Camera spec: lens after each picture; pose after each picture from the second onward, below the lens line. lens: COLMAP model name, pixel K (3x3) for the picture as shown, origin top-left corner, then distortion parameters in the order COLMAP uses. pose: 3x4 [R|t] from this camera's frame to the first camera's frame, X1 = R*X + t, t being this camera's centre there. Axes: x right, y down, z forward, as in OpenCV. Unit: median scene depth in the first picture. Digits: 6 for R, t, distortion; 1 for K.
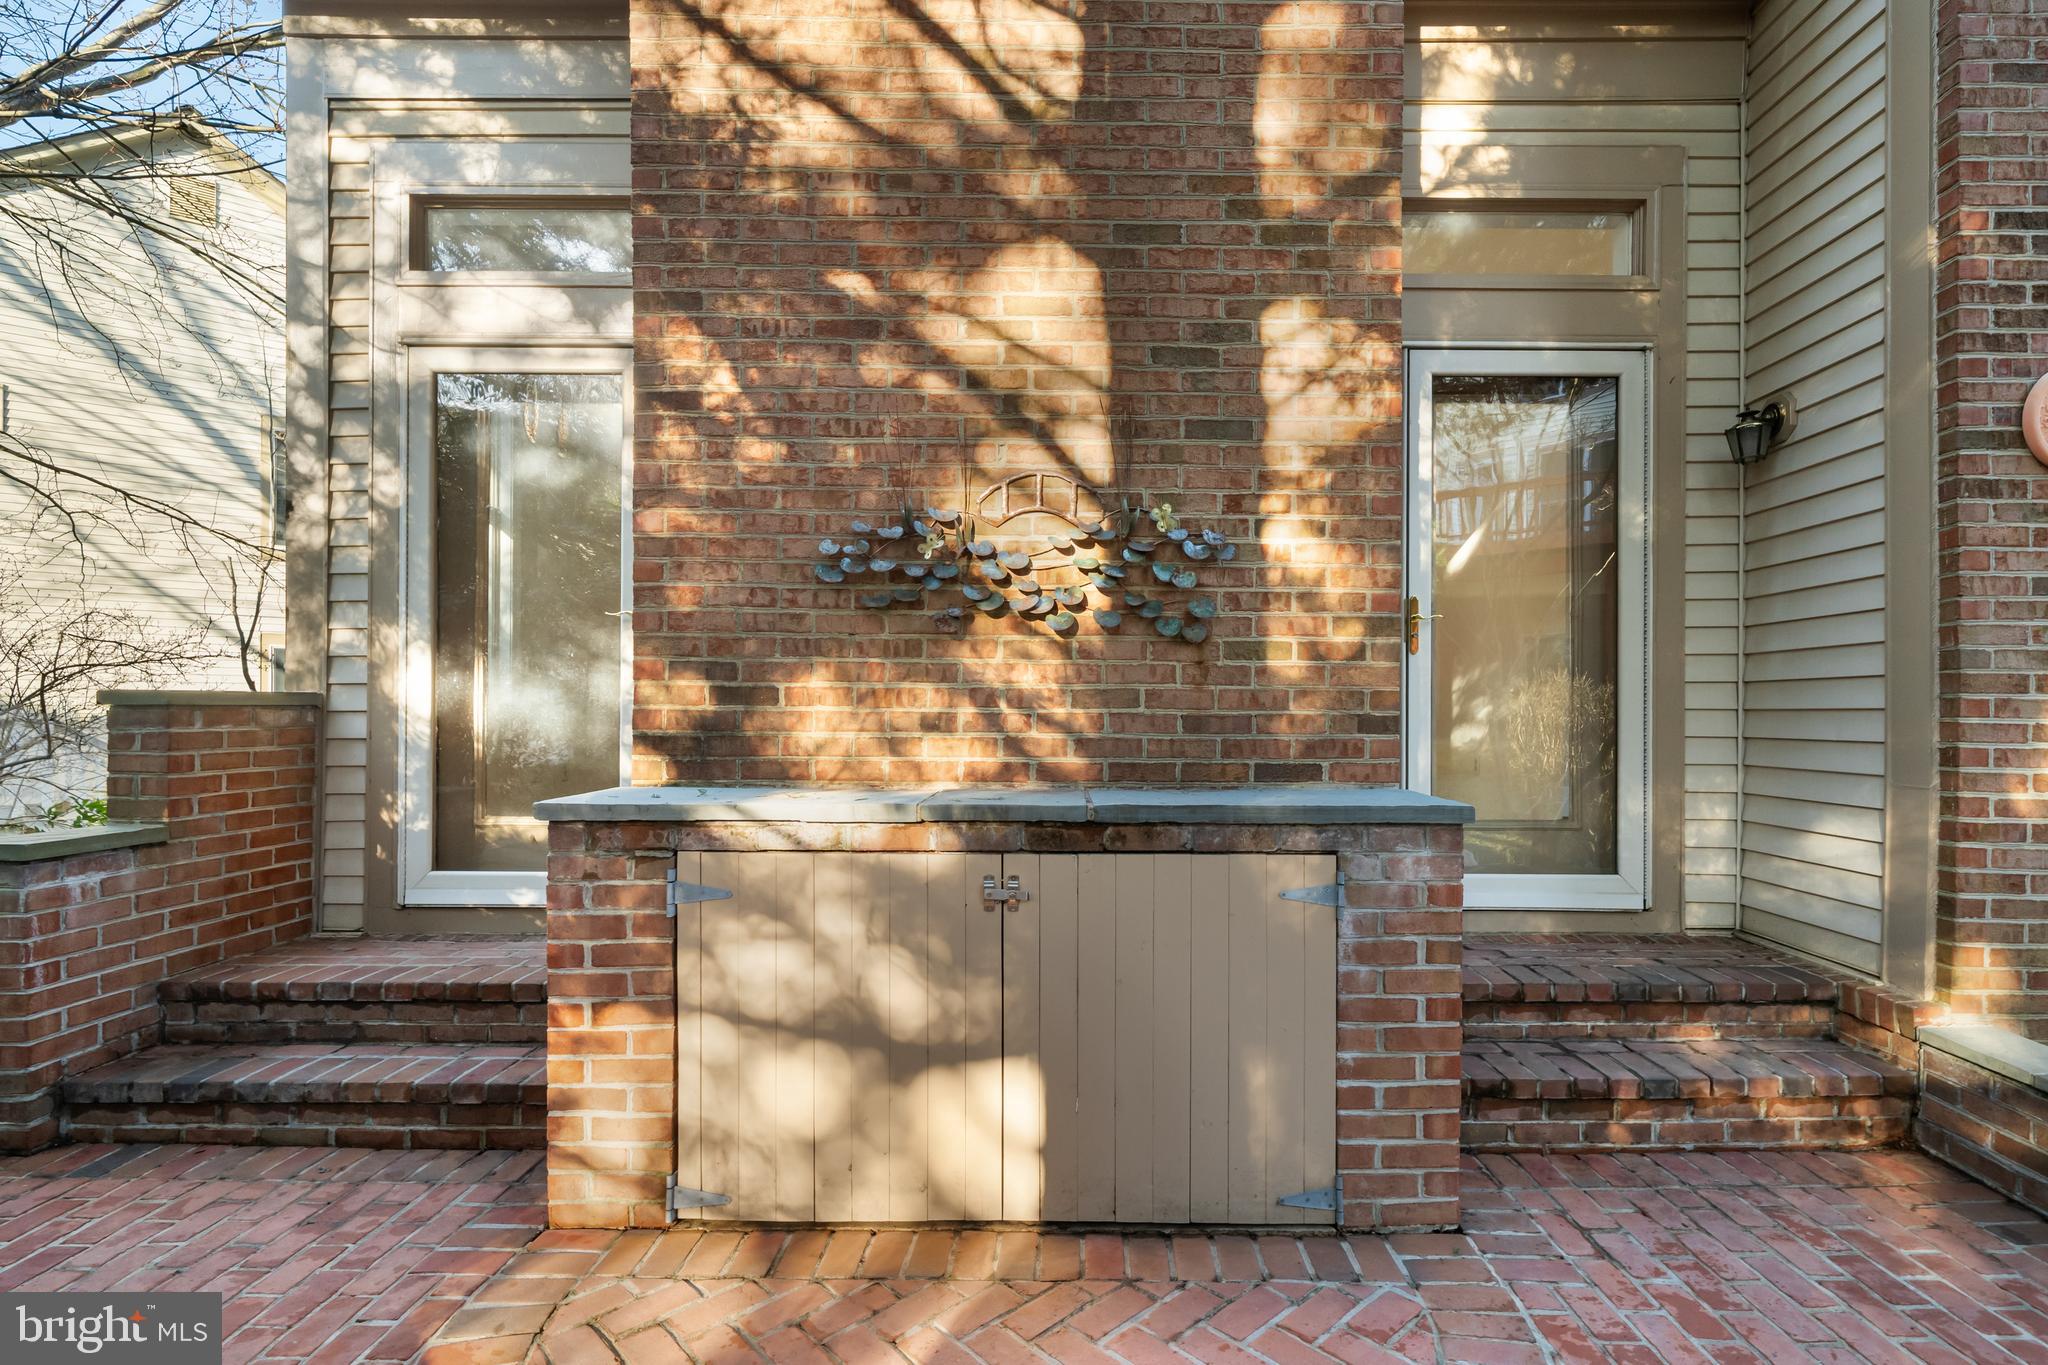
lens RADIAL K [[997.7, 0, 1028.7], [0, 997.7, 703.7], [0, 0, 1]] dist [0.021180, -0.000266]
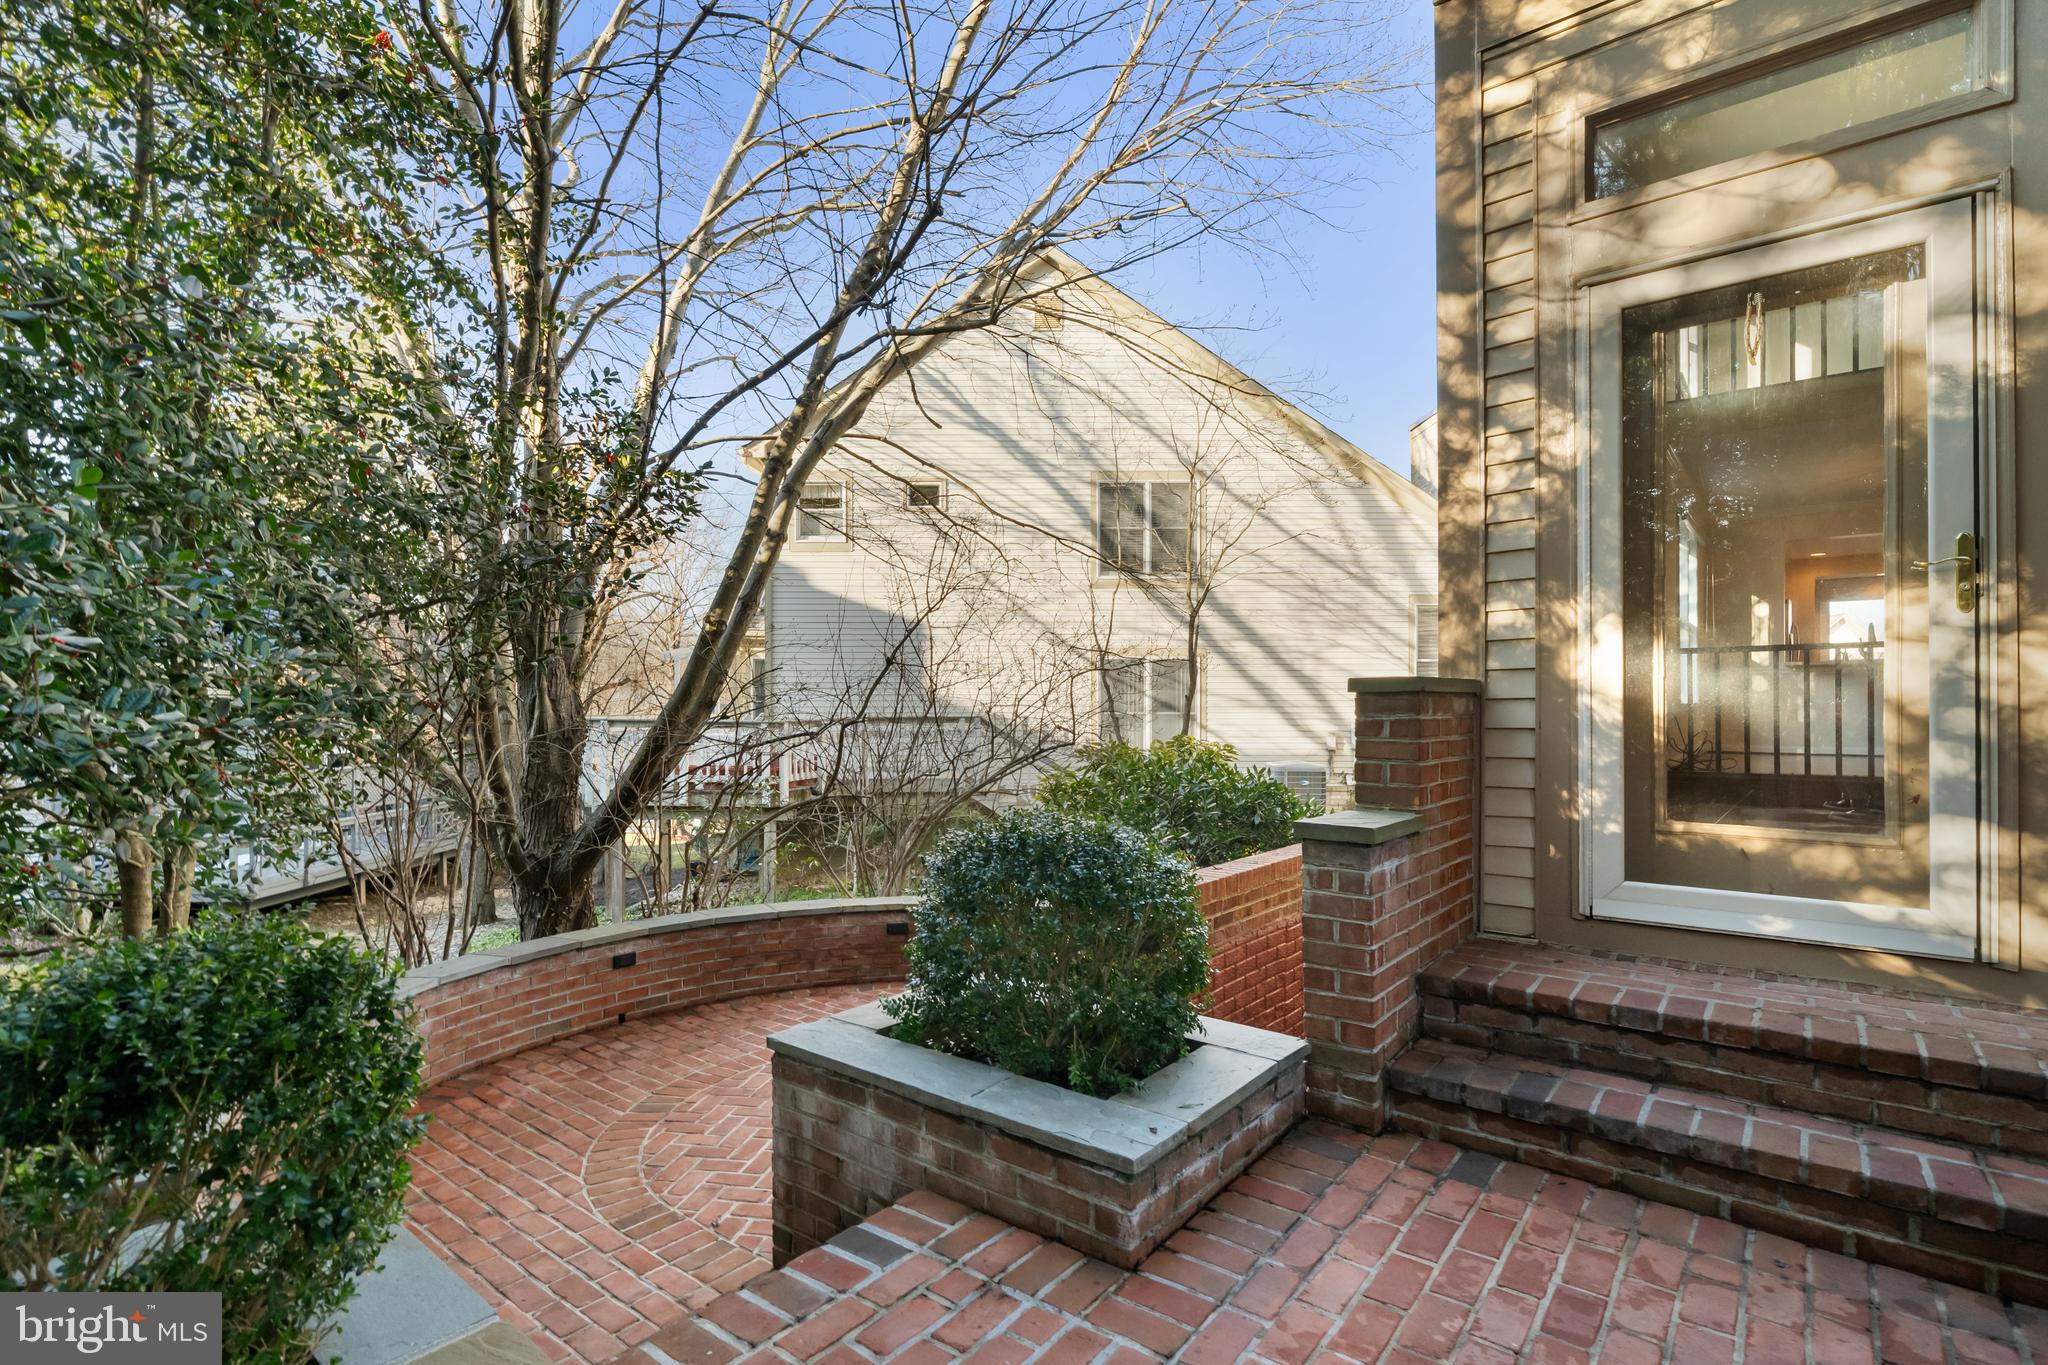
lens RADIAL K [[945.3, 0, 1024.9], [0, 945.3, 710.4], [0, 0, 1]] dist [-0.000483, -0.000054]
pose [[0.805438, -0.004577, -0.592662, -0.525407], [0.008867, 0.999951, 0.004327, 0.010854], [0.592613, -0.008740, 0.805440, 0.034576]]
